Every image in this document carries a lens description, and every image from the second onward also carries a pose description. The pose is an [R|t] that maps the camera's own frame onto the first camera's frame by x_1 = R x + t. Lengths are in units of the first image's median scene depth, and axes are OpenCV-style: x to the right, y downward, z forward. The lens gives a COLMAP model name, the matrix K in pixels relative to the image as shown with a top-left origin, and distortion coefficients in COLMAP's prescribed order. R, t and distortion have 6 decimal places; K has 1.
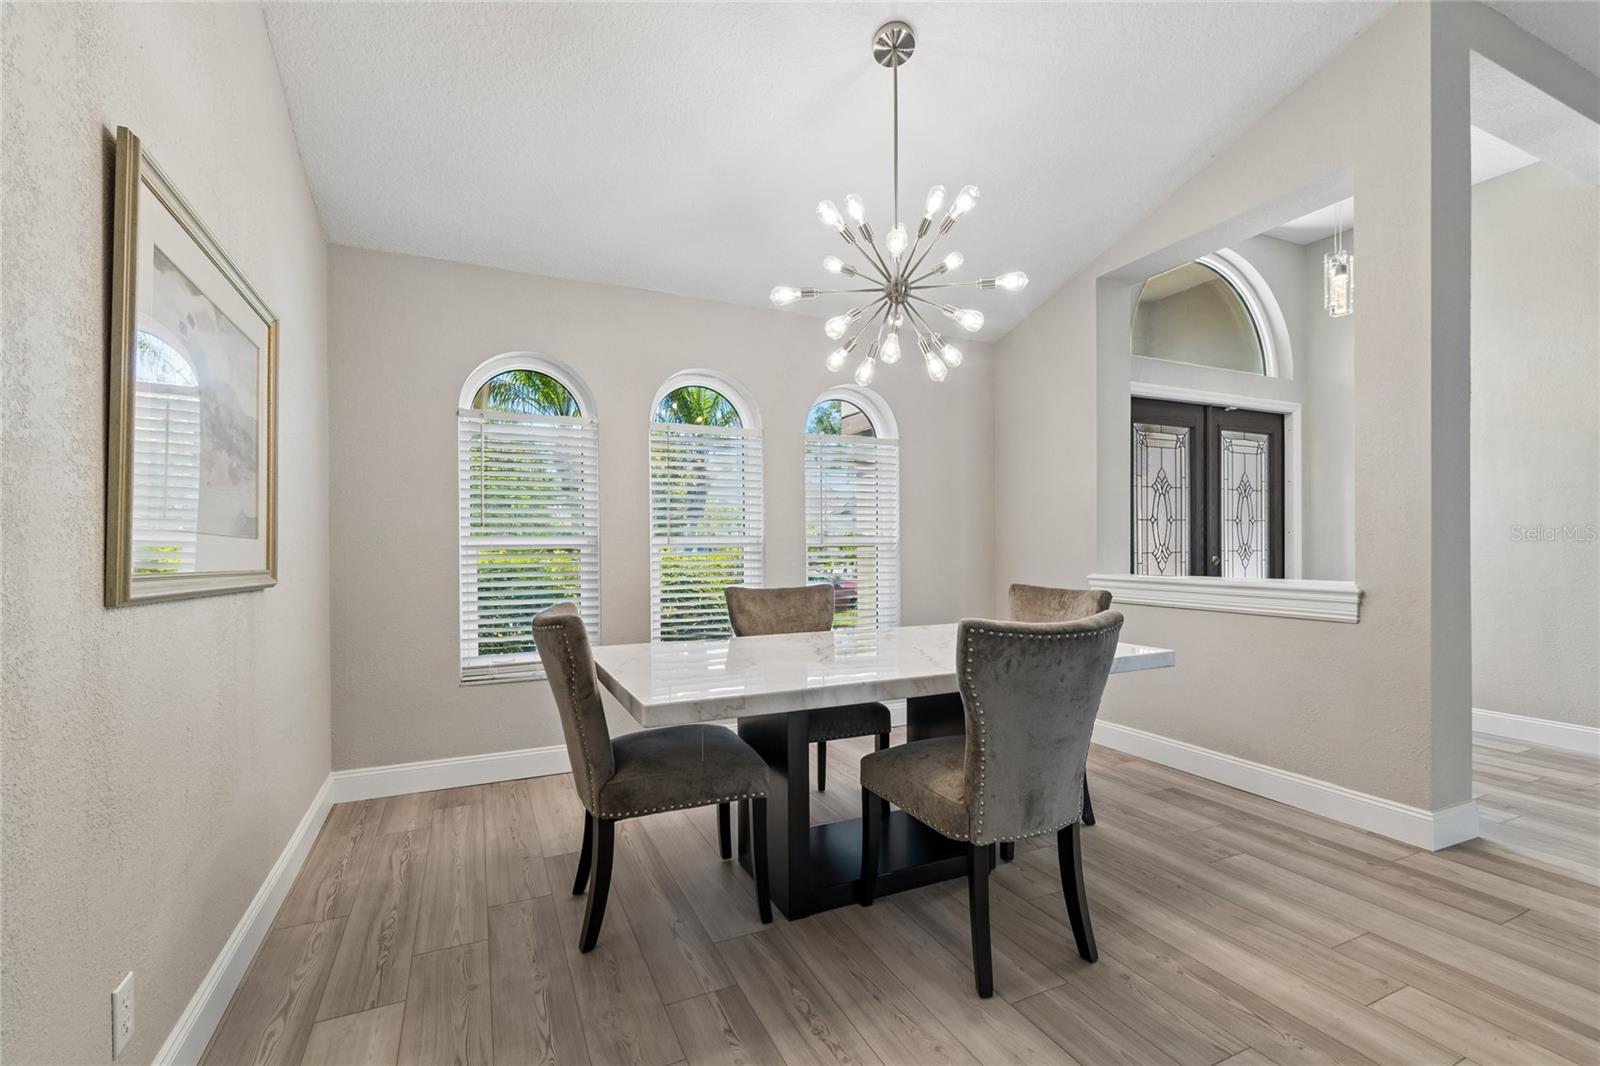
lens RADIAL K [[717.9, 0, 810.7], [0, 717.9, 543.3], [0, 0, 1]] dist [0.003972, -0.001667]
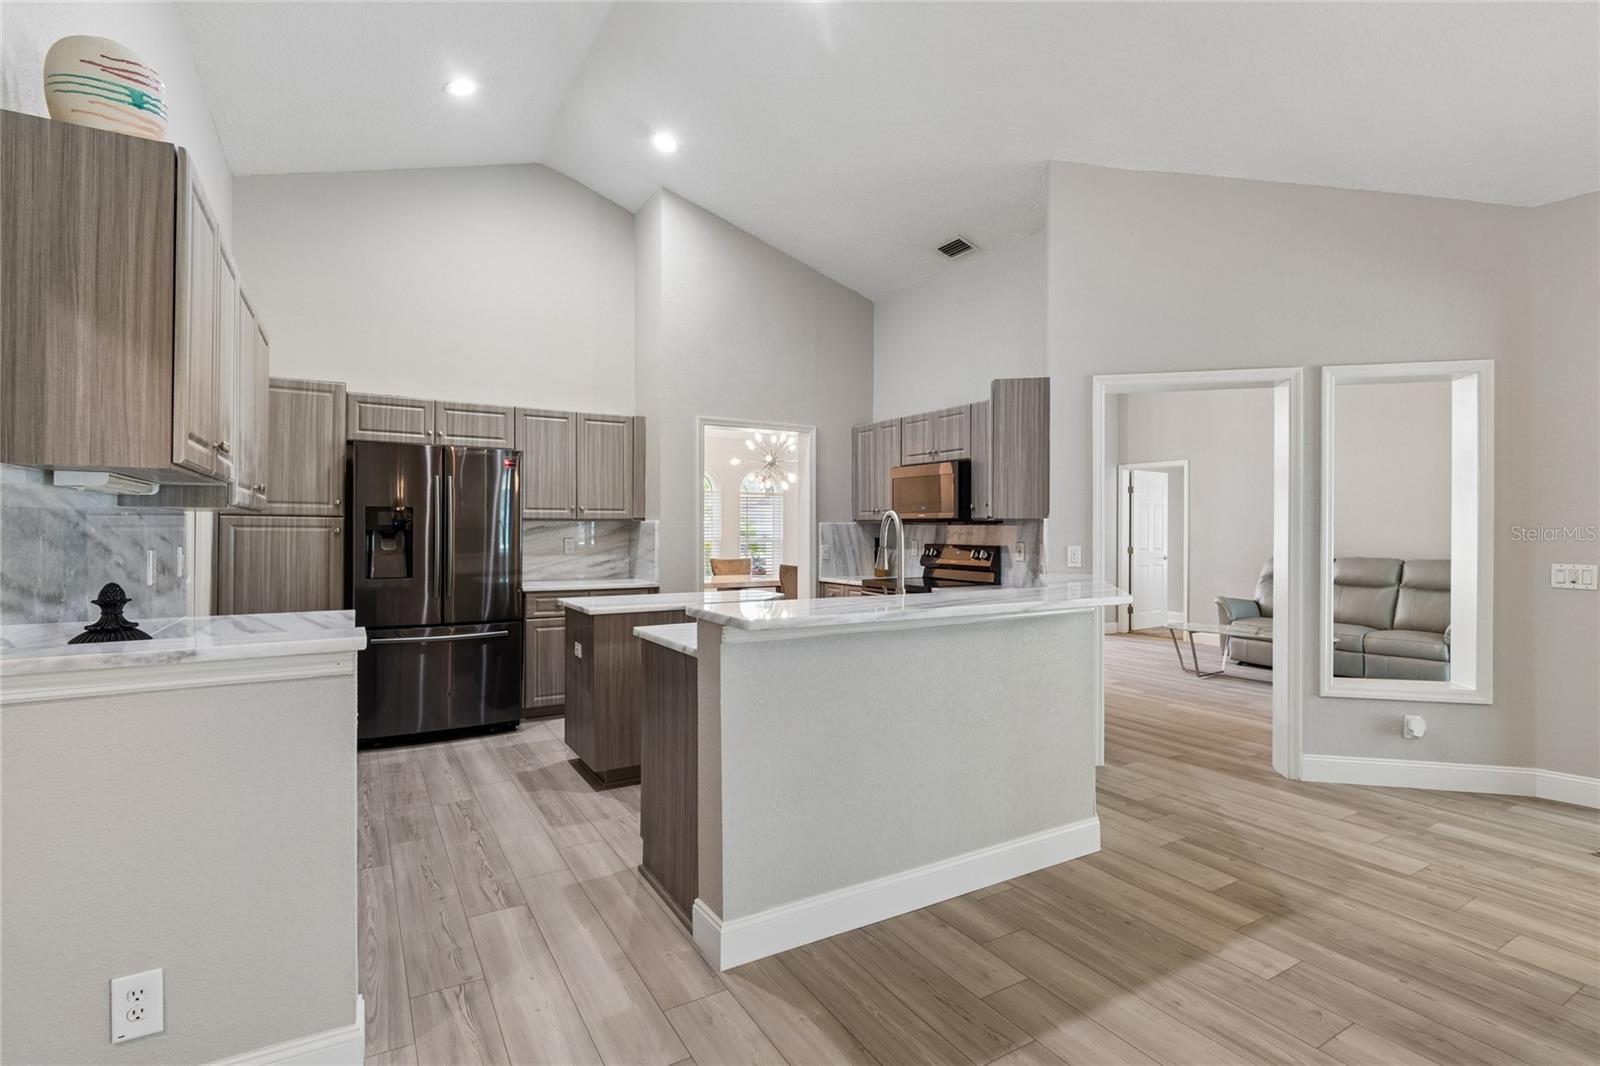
lens RADIAL K [[764.1, 0, 825.7], [0, 764.1, 539.7], [0, 0, 1]] dist [0.004183, -0.003984]
pose [[0.994224, 0.010125, 0.106850, 0.003321], [-0.011598, 0.999846, 0.013178, -0.036056], [-0.106700, -0.014341, 0.994188, -1.311539]]
